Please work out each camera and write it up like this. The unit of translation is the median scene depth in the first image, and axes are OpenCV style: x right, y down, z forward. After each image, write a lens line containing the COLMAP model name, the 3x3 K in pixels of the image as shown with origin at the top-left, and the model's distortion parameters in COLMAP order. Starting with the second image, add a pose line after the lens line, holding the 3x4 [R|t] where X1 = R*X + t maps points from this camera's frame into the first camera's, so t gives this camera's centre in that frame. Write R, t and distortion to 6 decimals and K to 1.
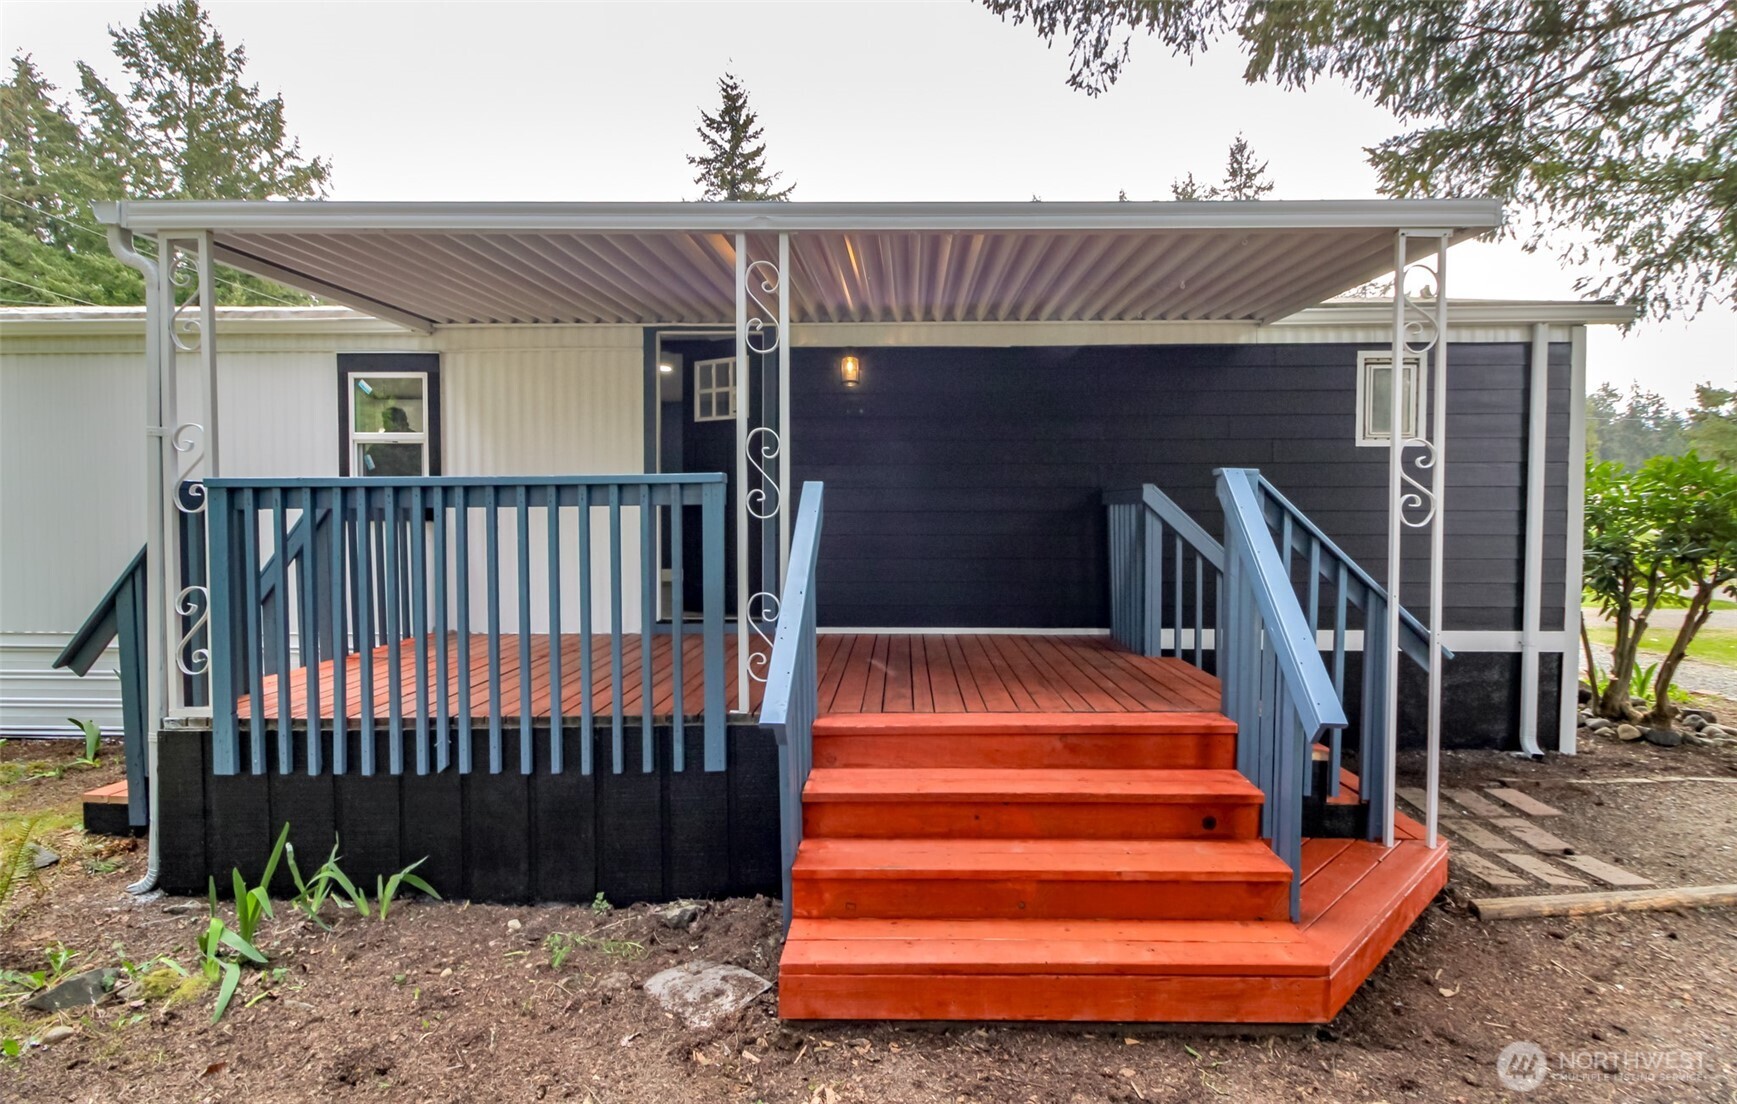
lens RADIAL K [[816.4, 0, 909.6], [0, 816.4, 550.0], [0, 0, 1]] dist [0.000771, -0.007205]
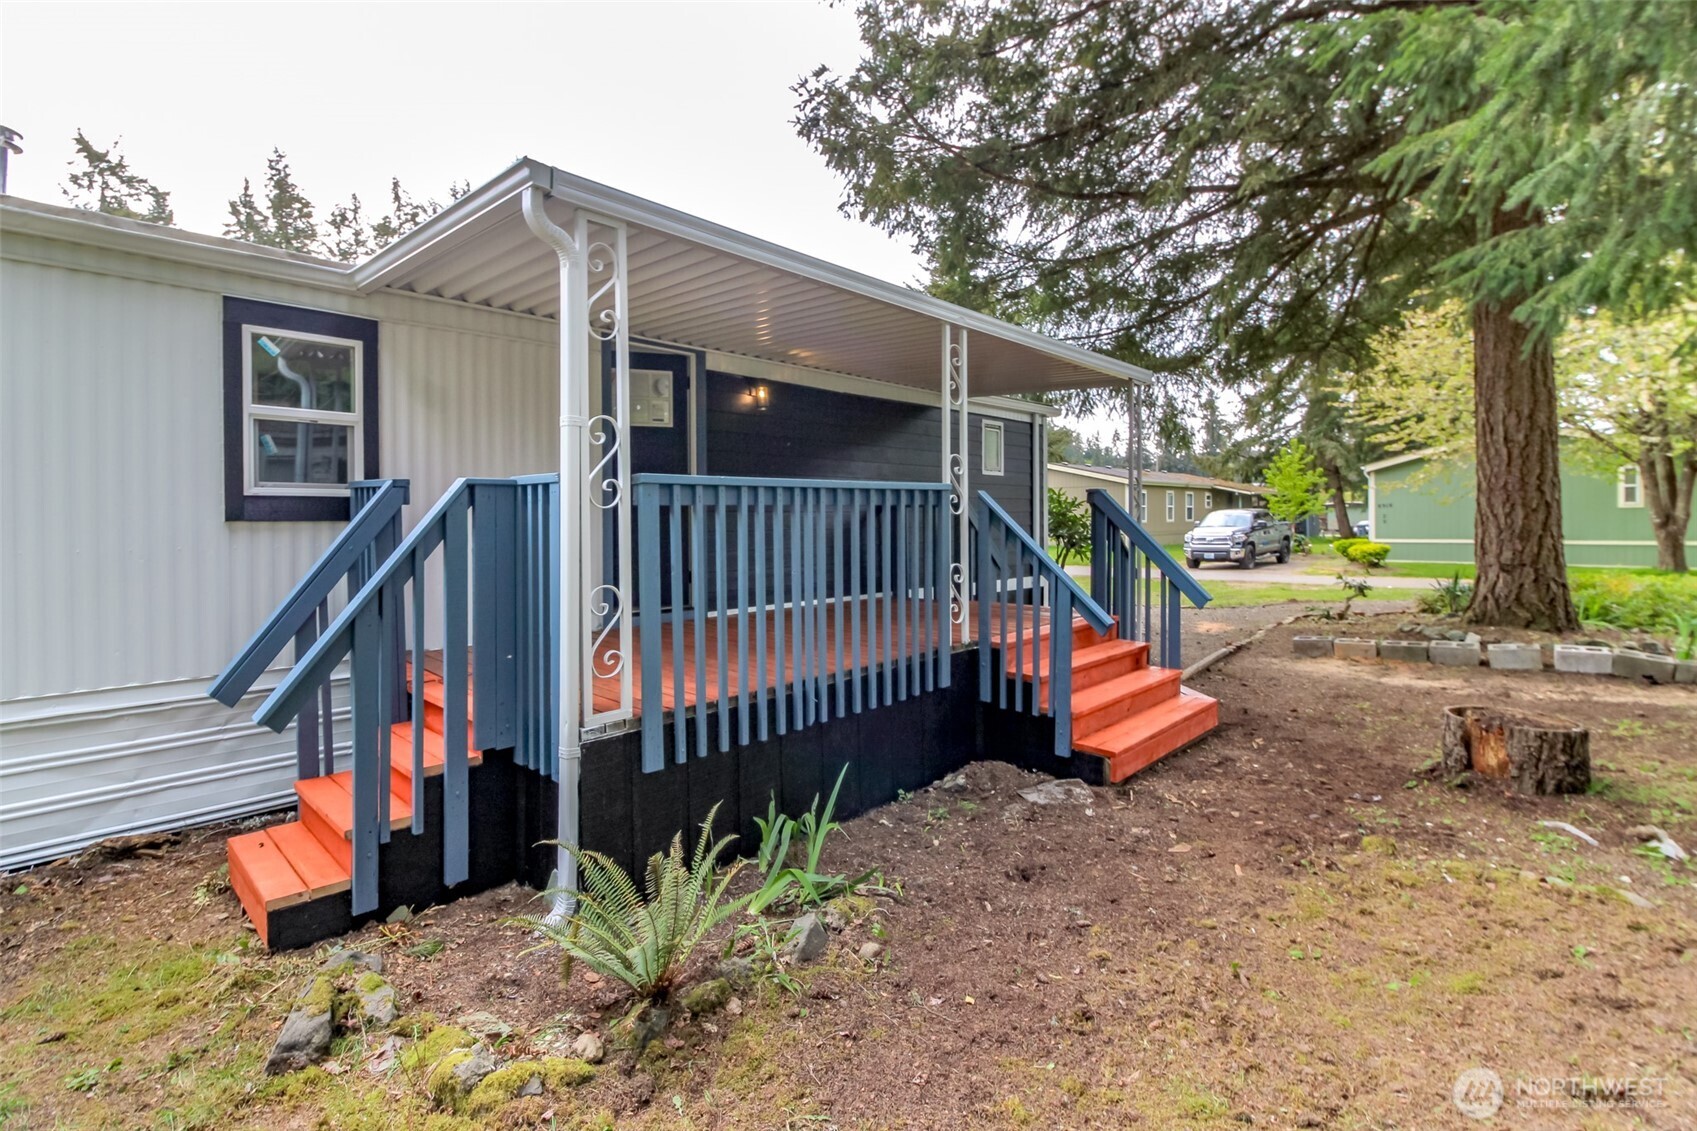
lens RADIAL K [[776.2, 0, 851.3], [0, 776.2, 552.2], [0, 0, 1]] dist [0.026470, -0.016481]
pose [[0.677471, -0.033257, 0.734797, -1.090231], [0.035774, 0.999285, 0.012245, 0.003808], [-0.734679, 0.017991, 0.678176, 0.135441]]
